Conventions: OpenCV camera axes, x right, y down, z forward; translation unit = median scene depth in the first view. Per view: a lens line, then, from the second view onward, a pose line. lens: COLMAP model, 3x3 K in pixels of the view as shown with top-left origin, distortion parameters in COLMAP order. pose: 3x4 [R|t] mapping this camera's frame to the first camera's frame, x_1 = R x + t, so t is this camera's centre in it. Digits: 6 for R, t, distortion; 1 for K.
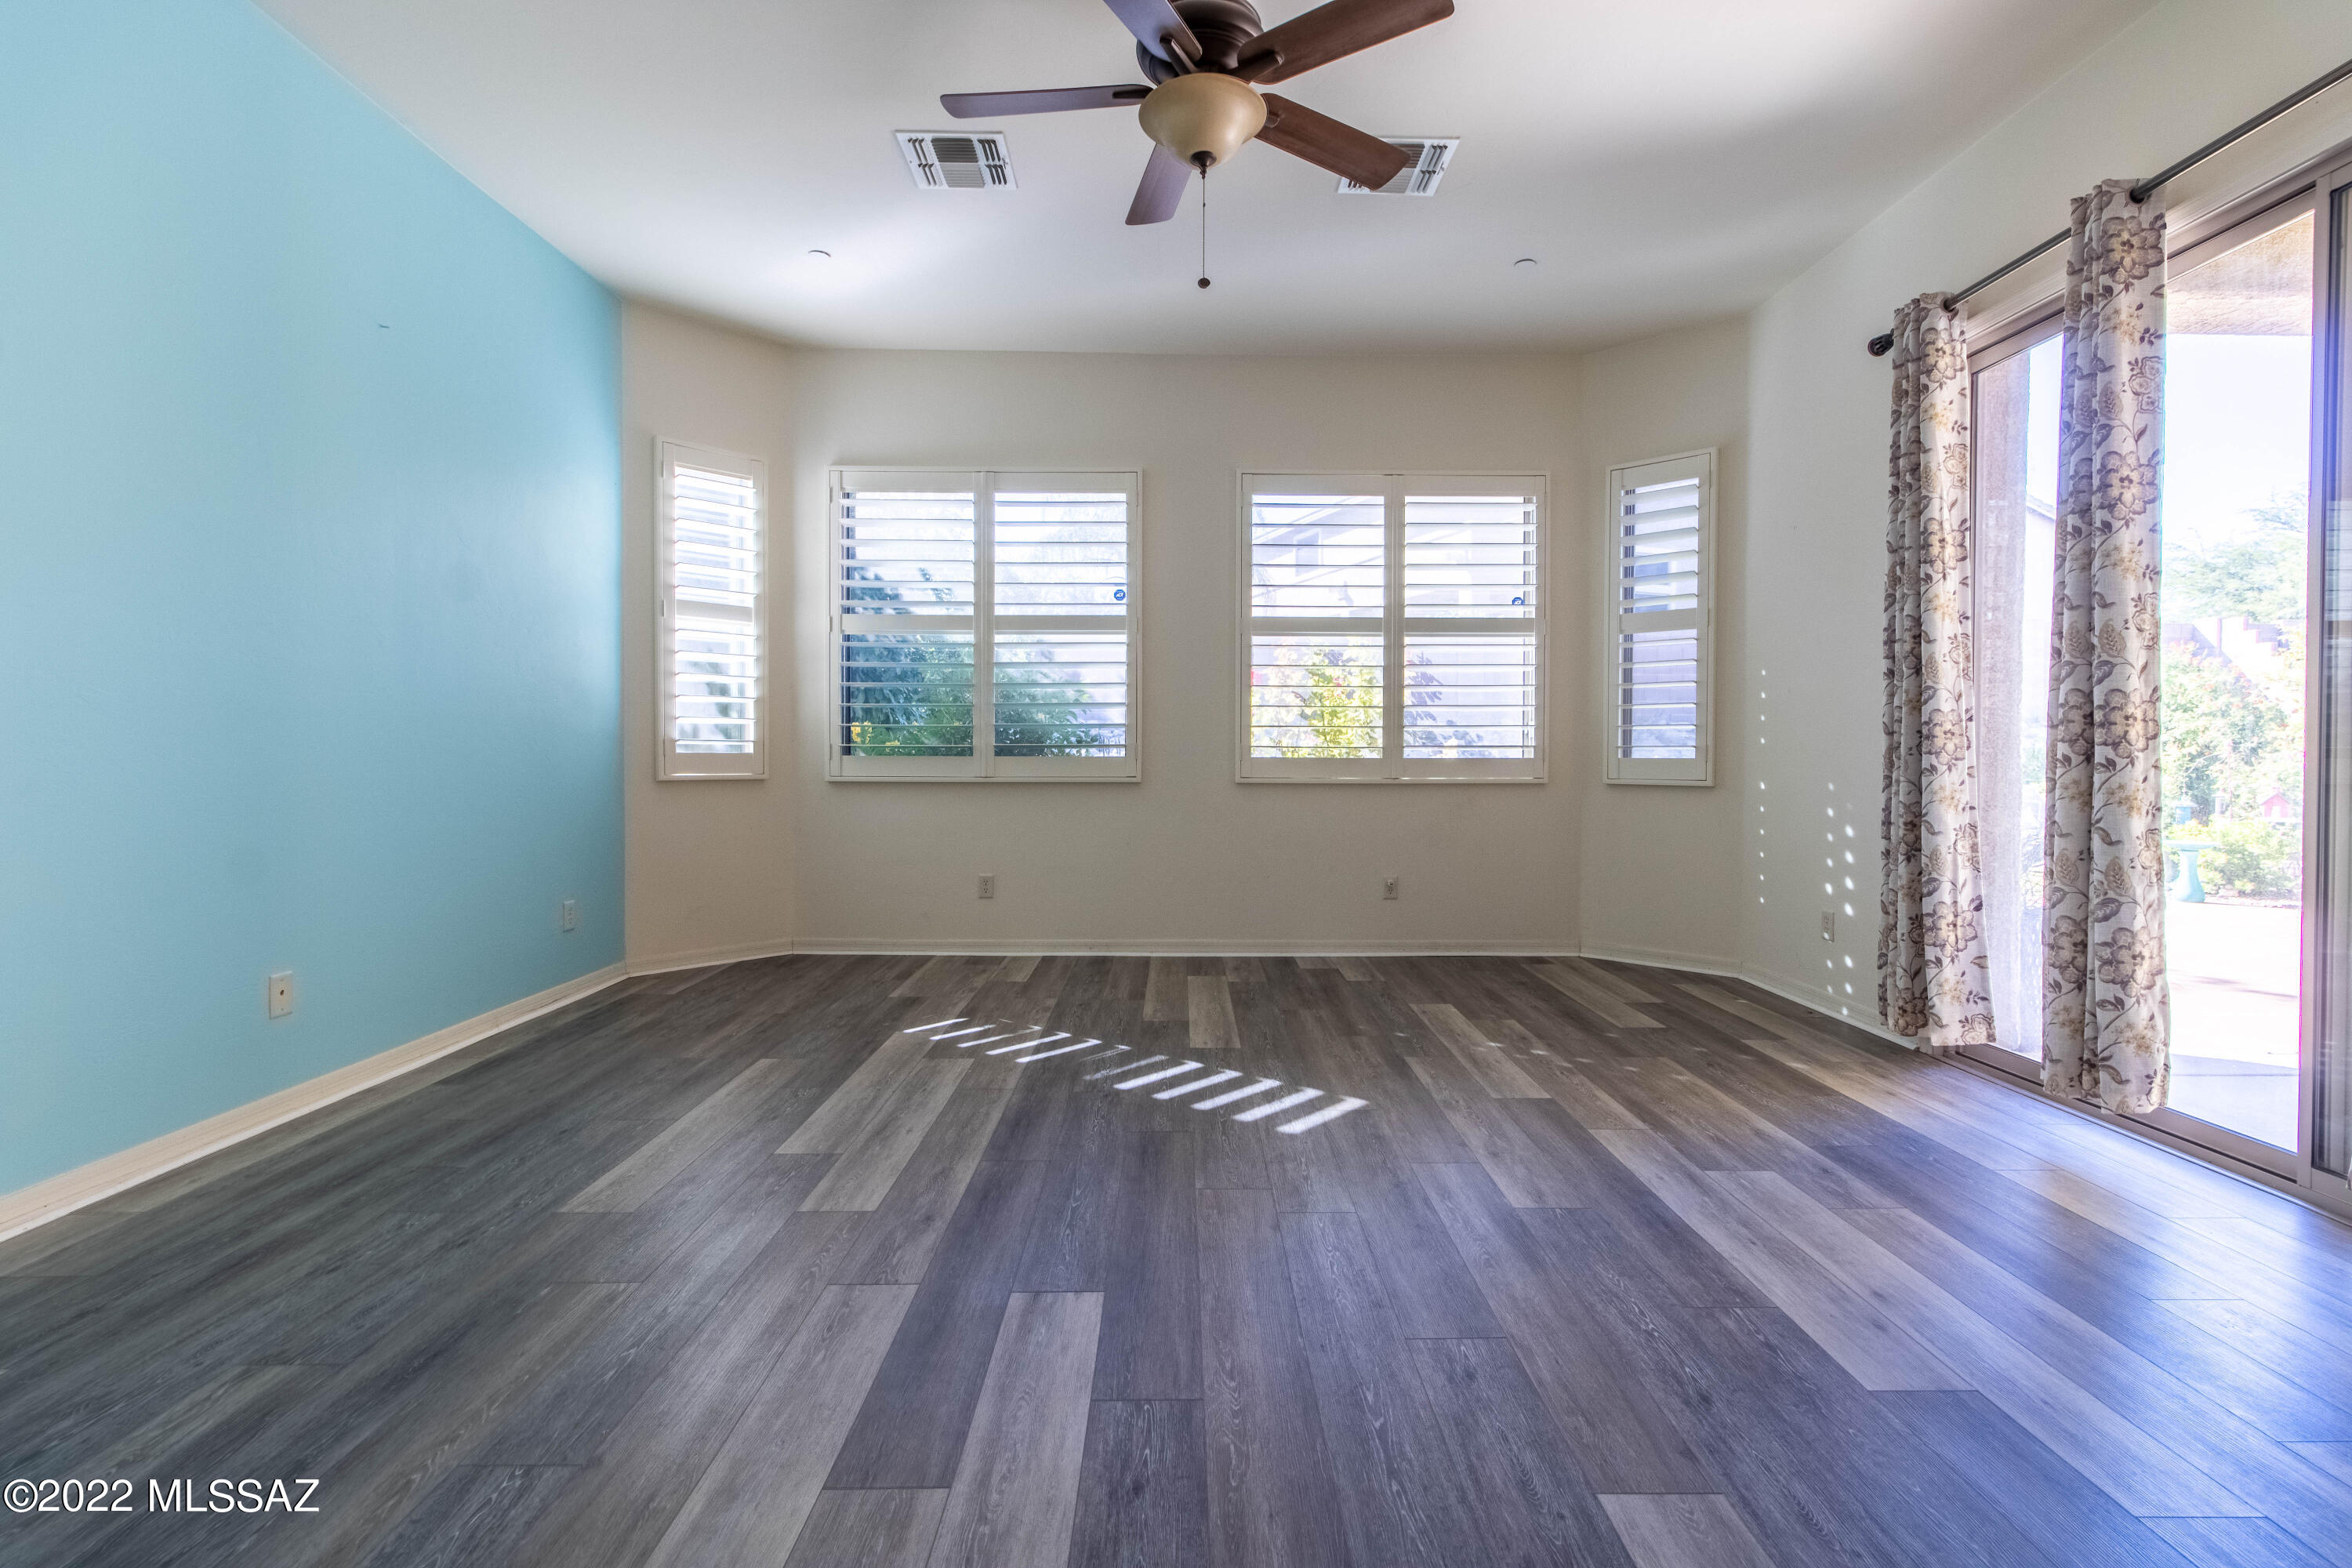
lens RADIAL K [[1084.4, 0, 1191.2], [0, 1084.4, 778.8], [0, 0, 1]] dist [0.001772, 0.000819]
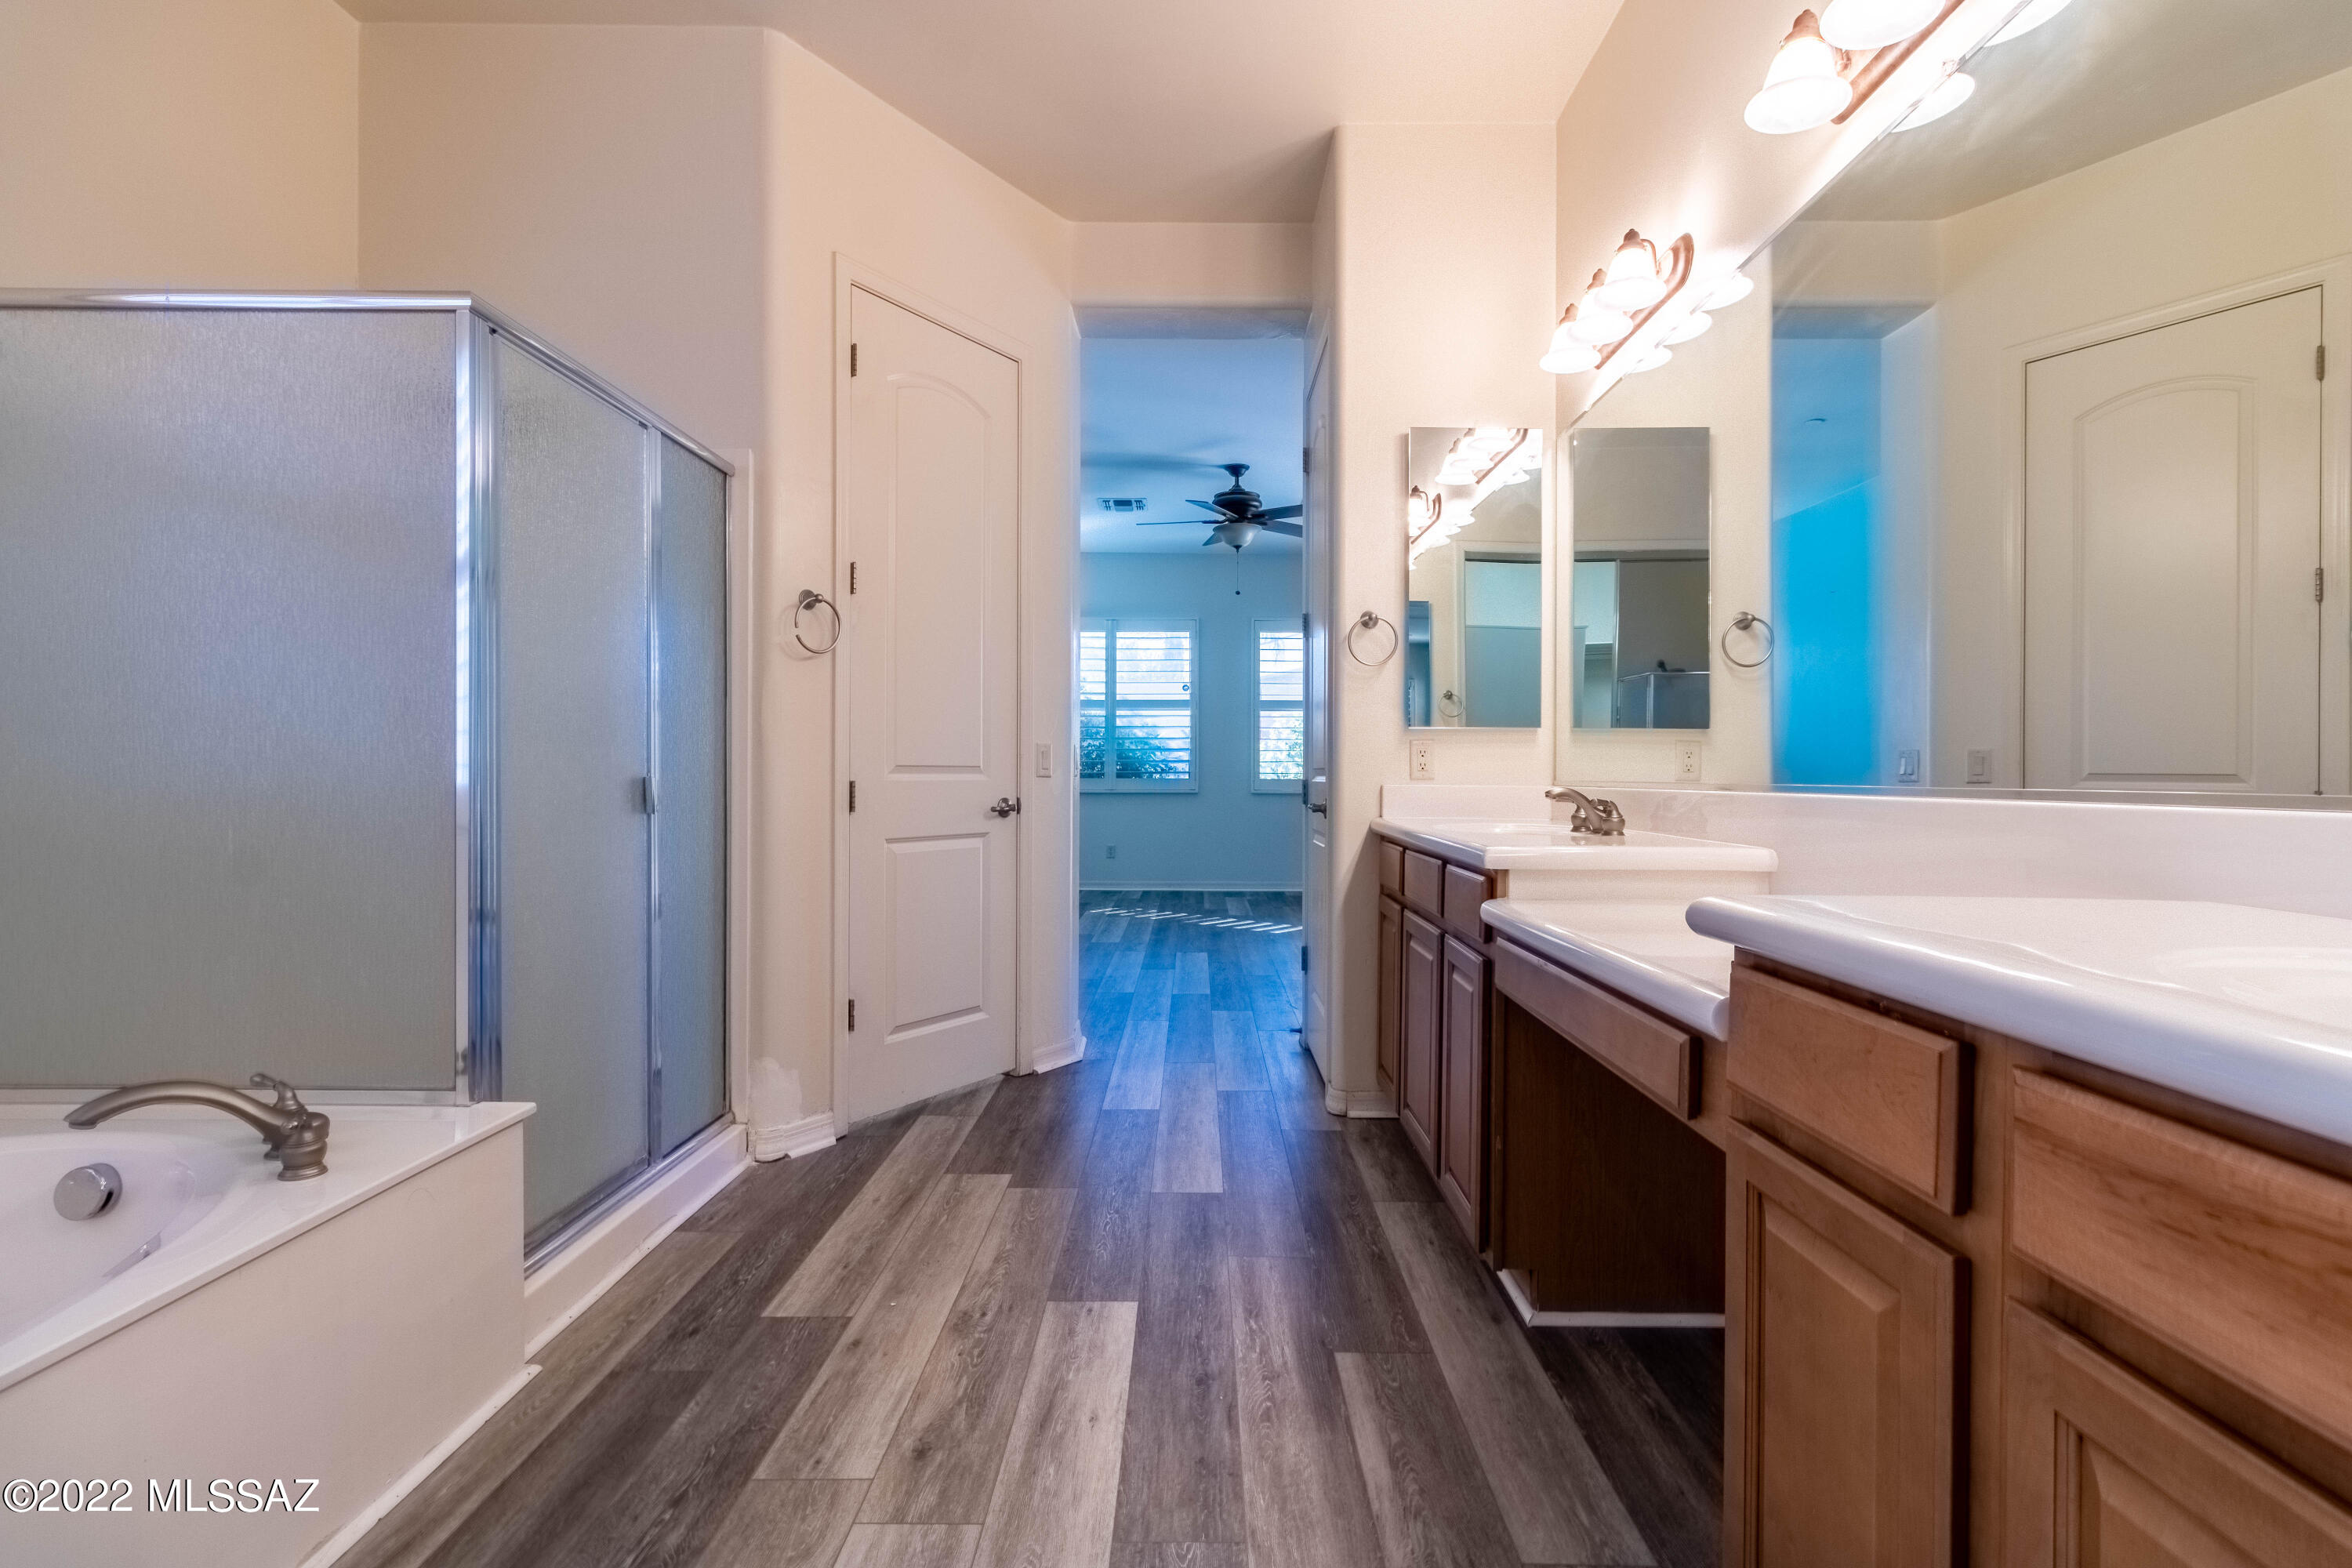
lens RADIAL K [[1084.4, 0, 1191.2], [0, 1084.4, 778.8], [0, 0, 1]] dist [0.001772, 0.000819]
pose [[0.999885, 0.002238, -0.014977, -0.030375], [-0.002493, 0.999851, -0.017080, 0.009955], [0.014936, 0.017116, 0.999742, -0.781639]]
